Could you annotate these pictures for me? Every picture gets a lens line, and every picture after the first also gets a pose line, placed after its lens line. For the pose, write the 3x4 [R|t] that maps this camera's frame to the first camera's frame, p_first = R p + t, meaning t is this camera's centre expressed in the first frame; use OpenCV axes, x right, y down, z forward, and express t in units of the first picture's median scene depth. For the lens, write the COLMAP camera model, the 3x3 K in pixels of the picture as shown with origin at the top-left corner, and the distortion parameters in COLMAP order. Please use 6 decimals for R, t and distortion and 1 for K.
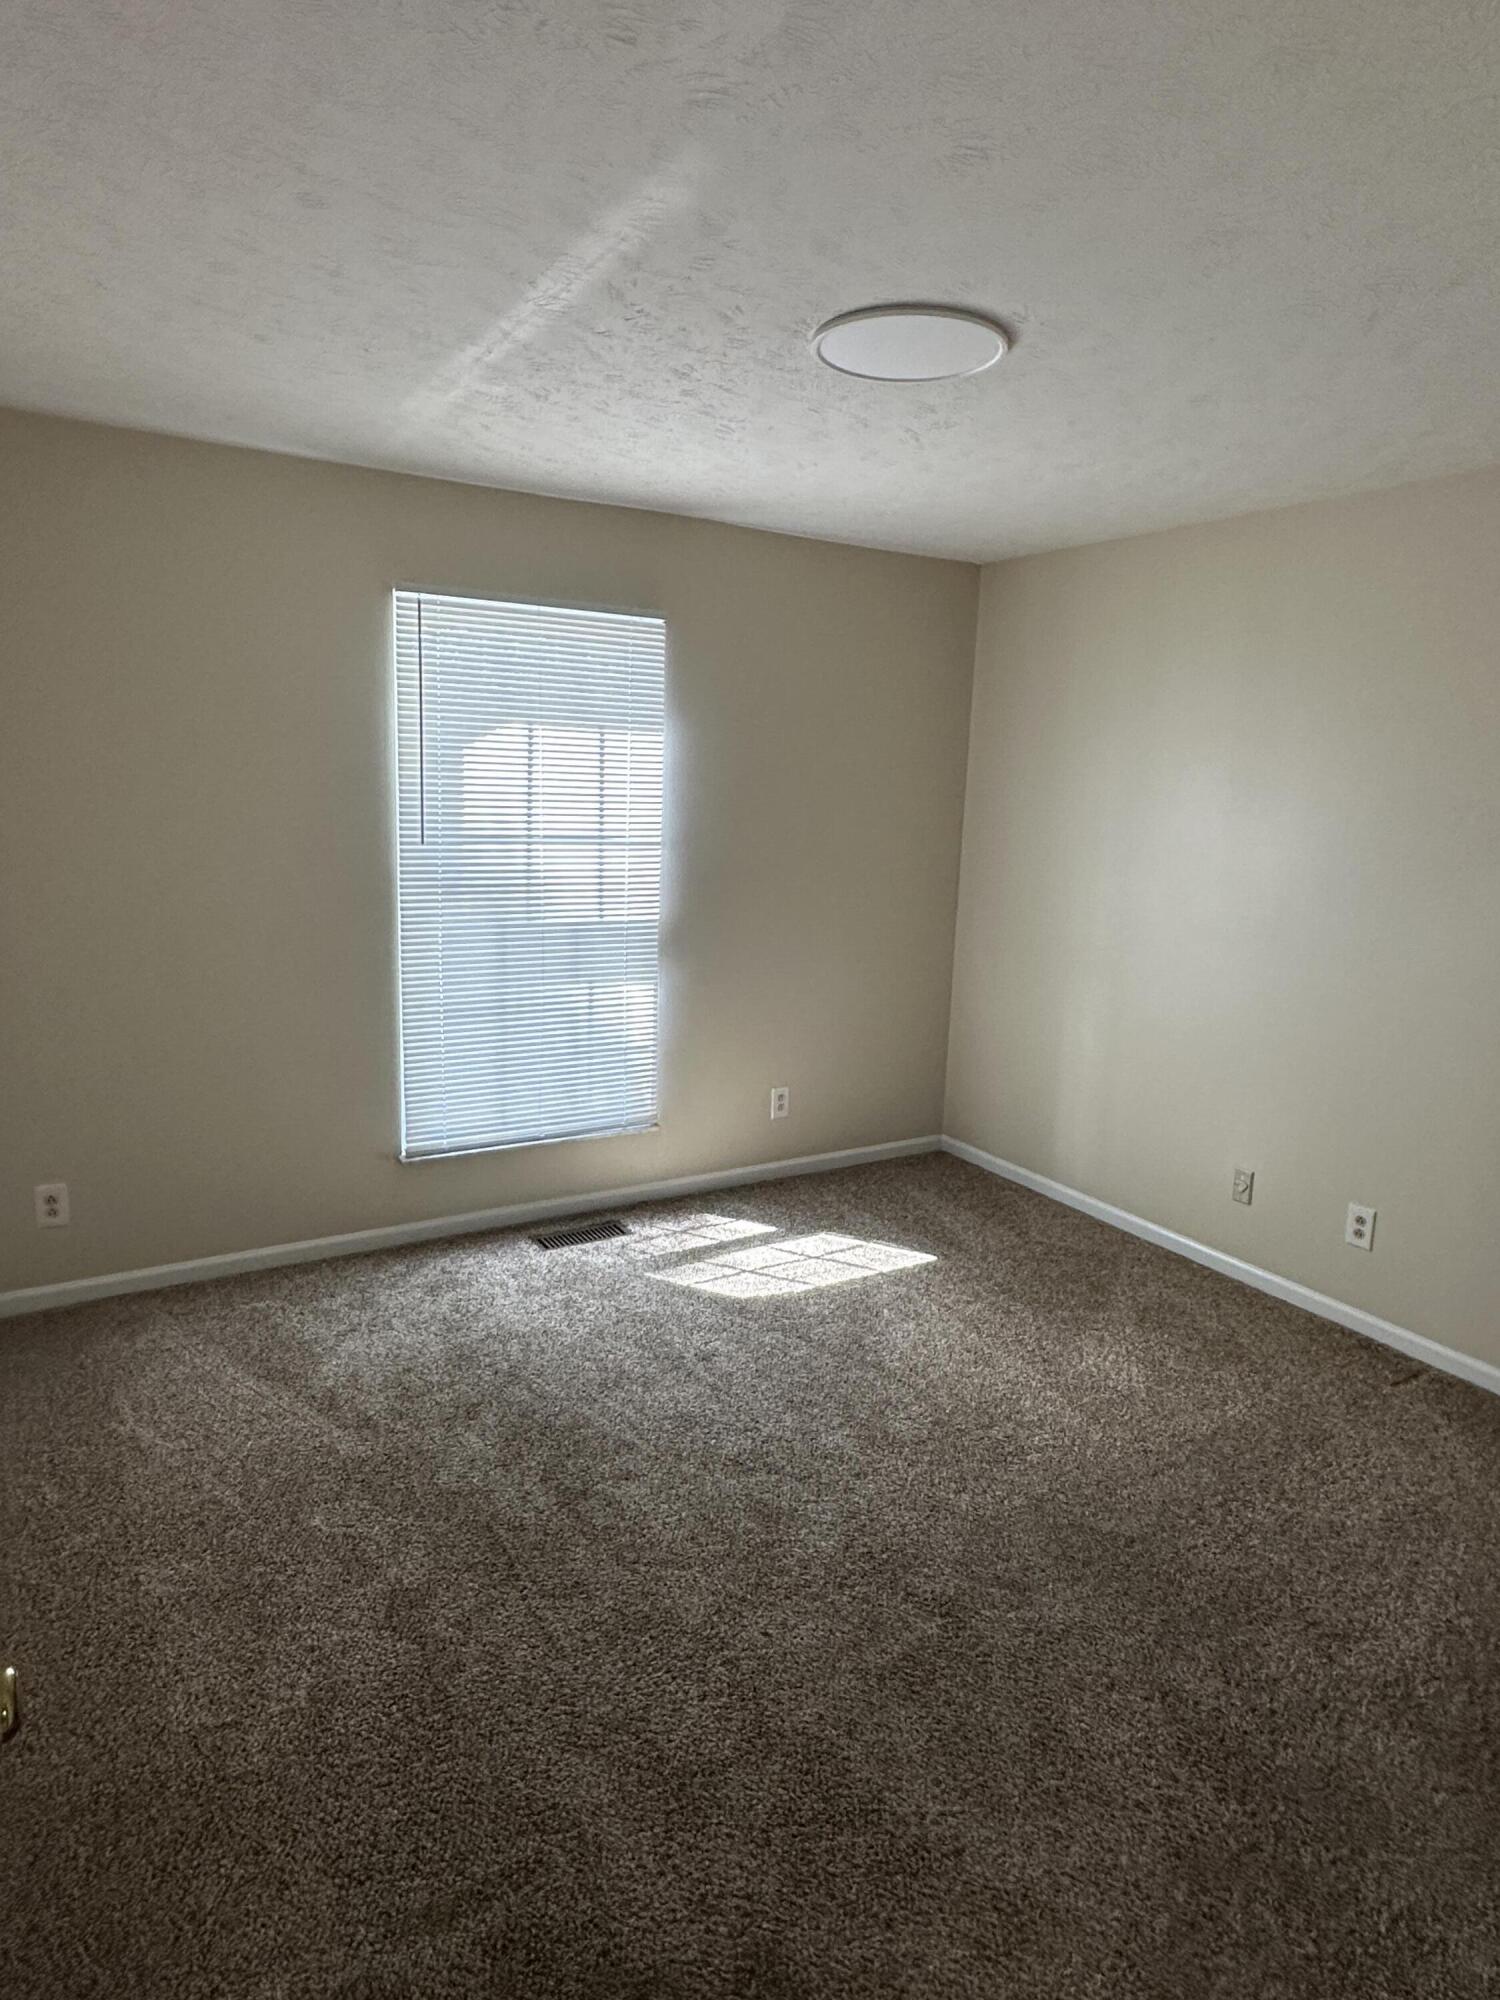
lens RADIAL K [[1143.2, 0, 724.1], [0, 1143.2, 998.1], [0, 0, 1]] dist [-0.002151, -0.001169]
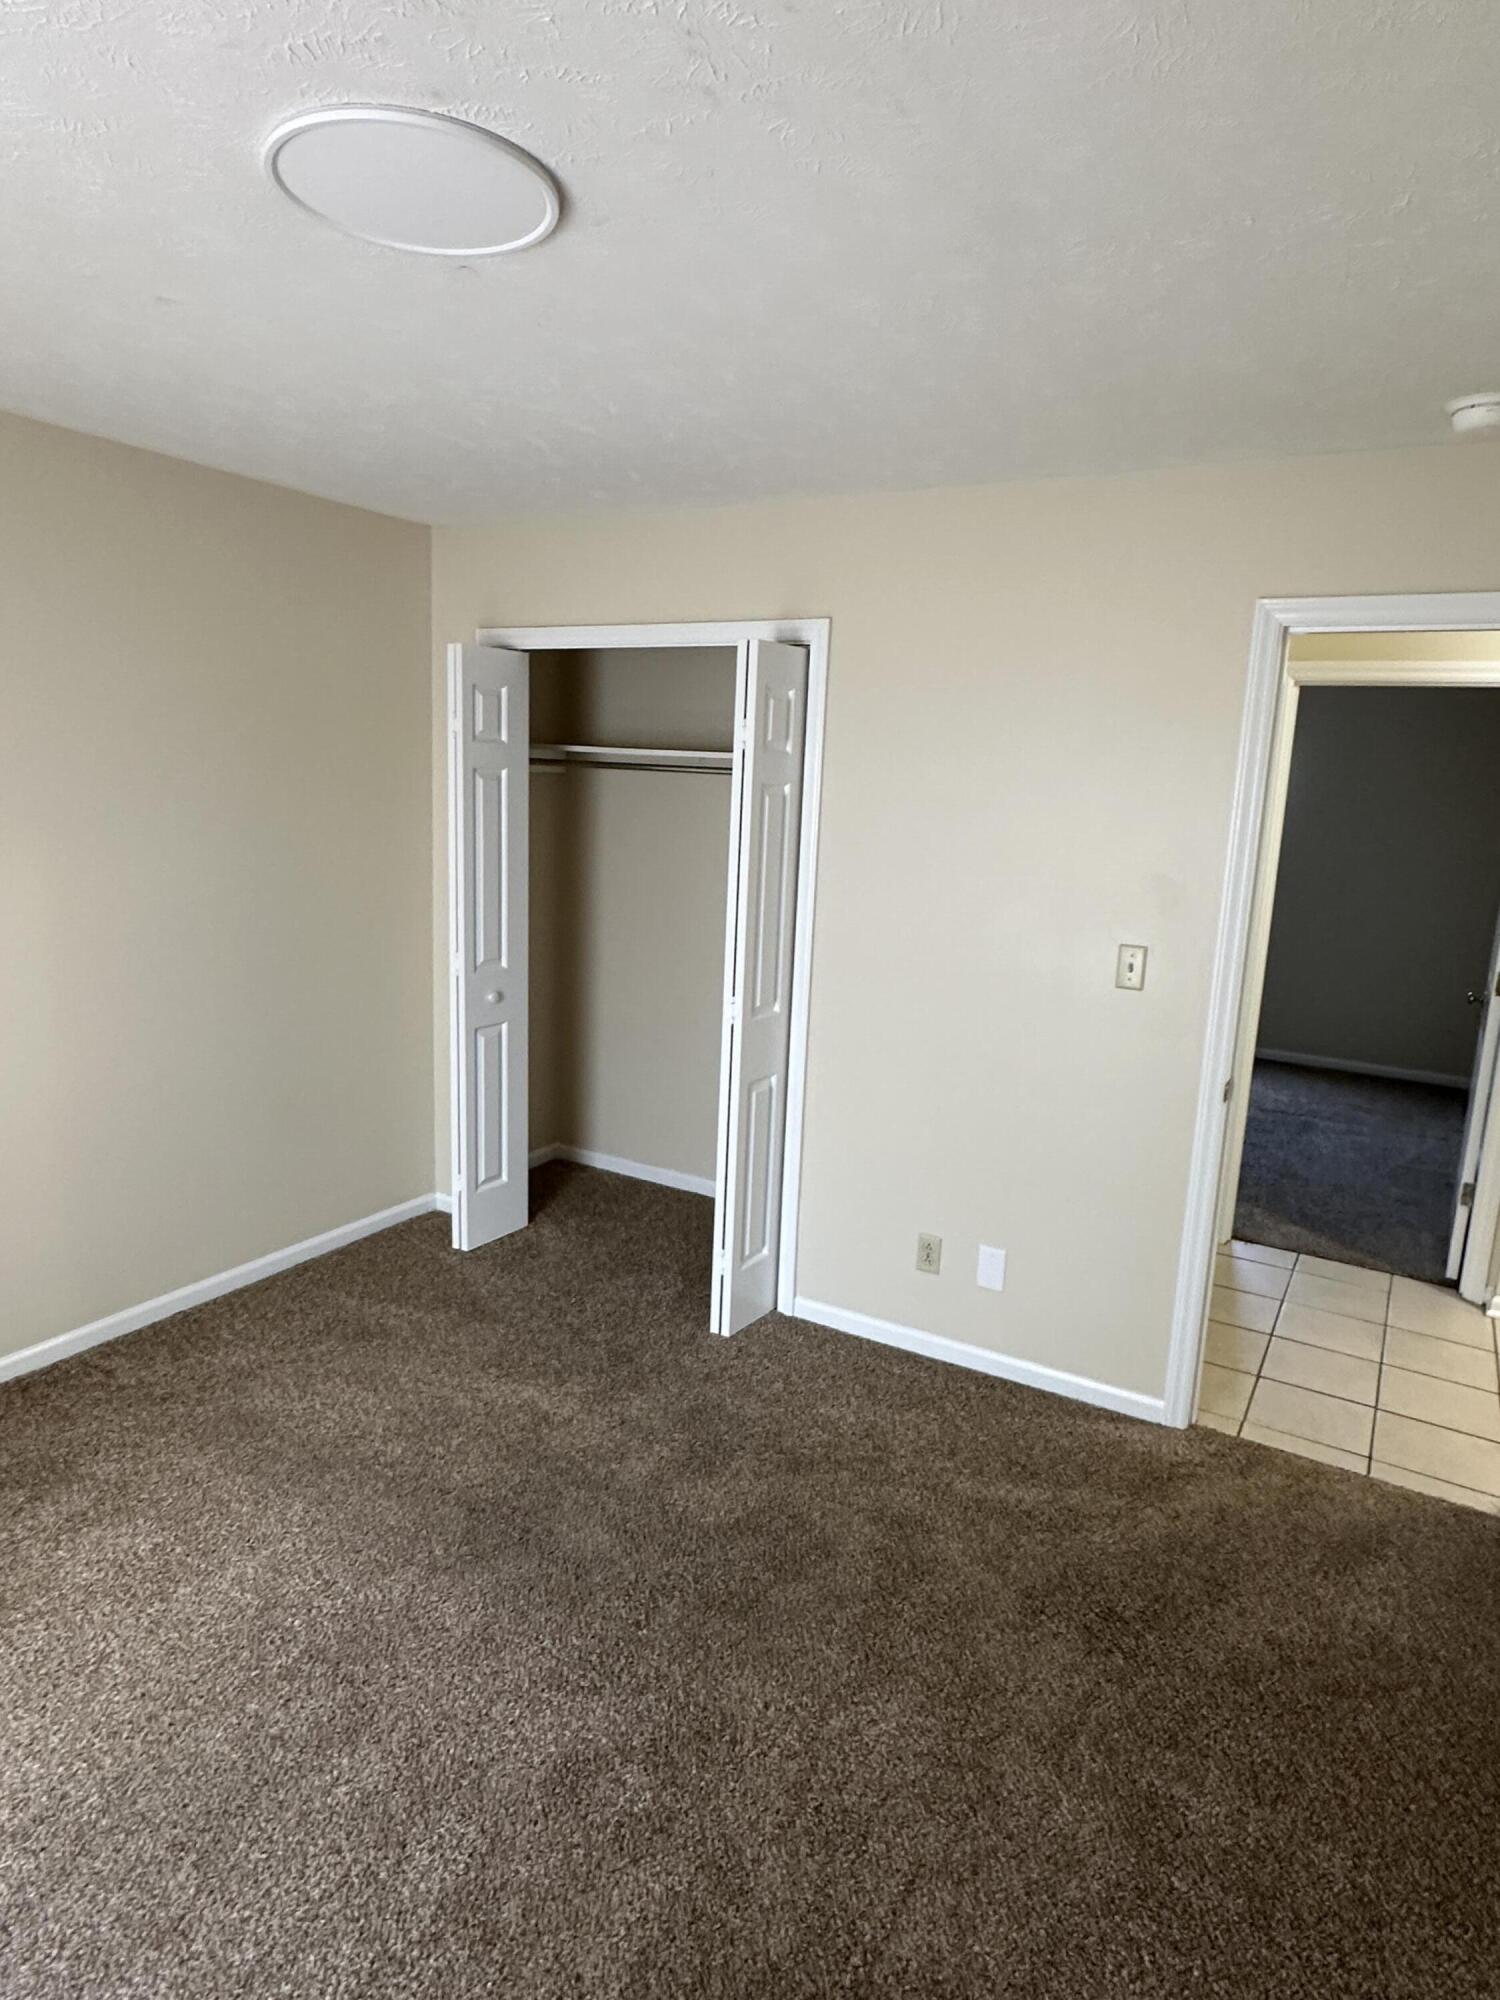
lens RADIAL K [[1143.2, 0, 724.1], [0, 1143.2, 998.1], [0, 0, 1]] dist [-0.002151, -0.001169]
pose [[-0.468108, -0.219321, 0.856022, -0.580767], [0.105721, 0.947853, 0.300662, -0.289281], [-0.877324, 0.231242, -0.420511, 1.151207]]
